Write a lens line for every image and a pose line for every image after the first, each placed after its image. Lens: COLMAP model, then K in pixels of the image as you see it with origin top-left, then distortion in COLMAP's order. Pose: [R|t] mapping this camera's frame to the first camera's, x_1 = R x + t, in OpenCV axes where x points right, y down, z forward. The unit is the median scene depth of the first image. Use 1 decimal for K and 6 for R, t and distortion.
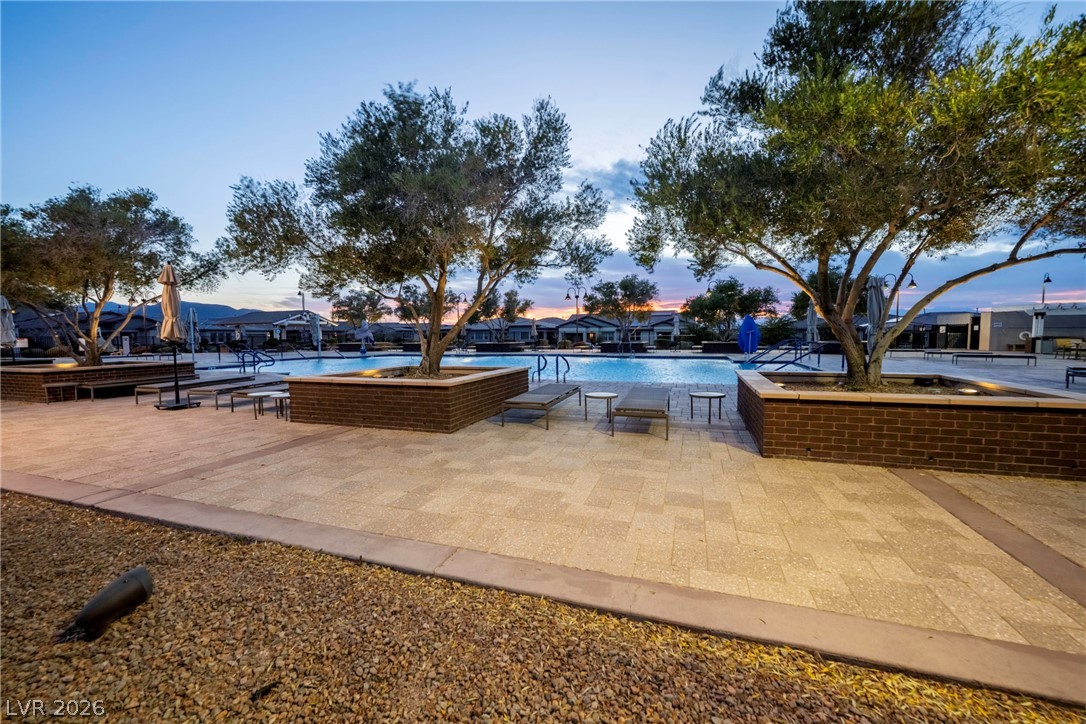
lens RADIAL K [[427.4, 0, 543.0], [0, 427.4, 362.0], [0, 0, 1]] dist [-0.001406, 0.000316]
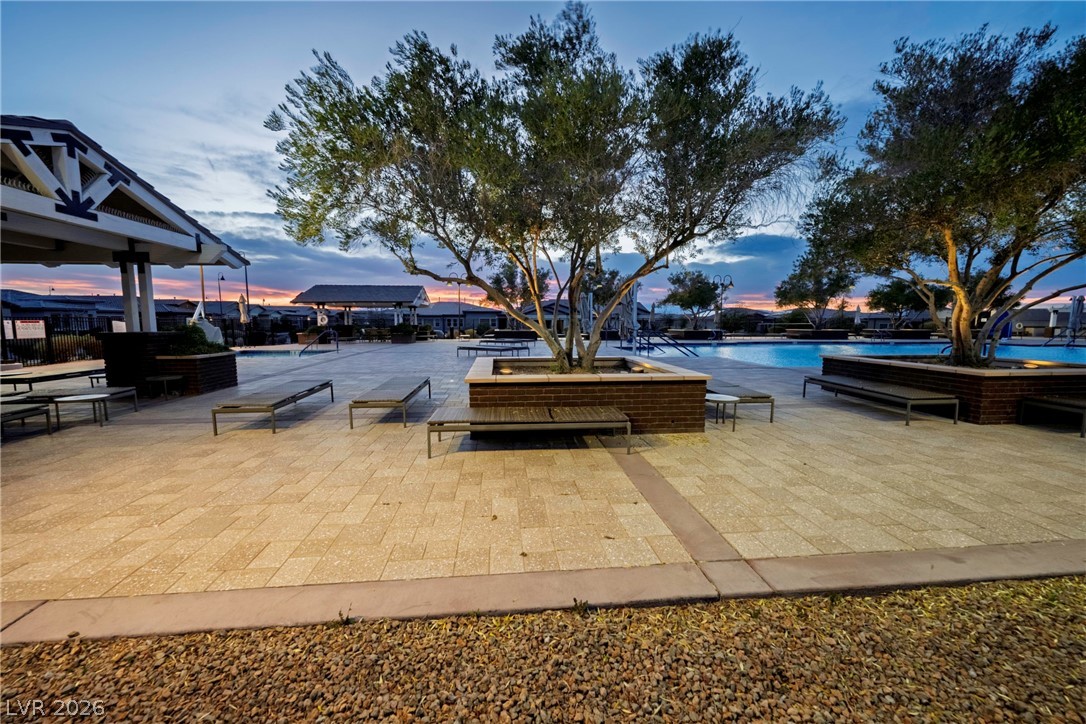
lens RADIAL K [[427.4, 0, 543.0], [0, 427.4, 362.0], [0, 0, 1]] dist [-0.001406, 0.000316]
pose [[0.899712, -0.031927, 0.435314, -0.790098], [0.017418, 0.999153, 0.037279, -0.016429], [-0.436136, -0.025958, 0.899506, 0.321696]]
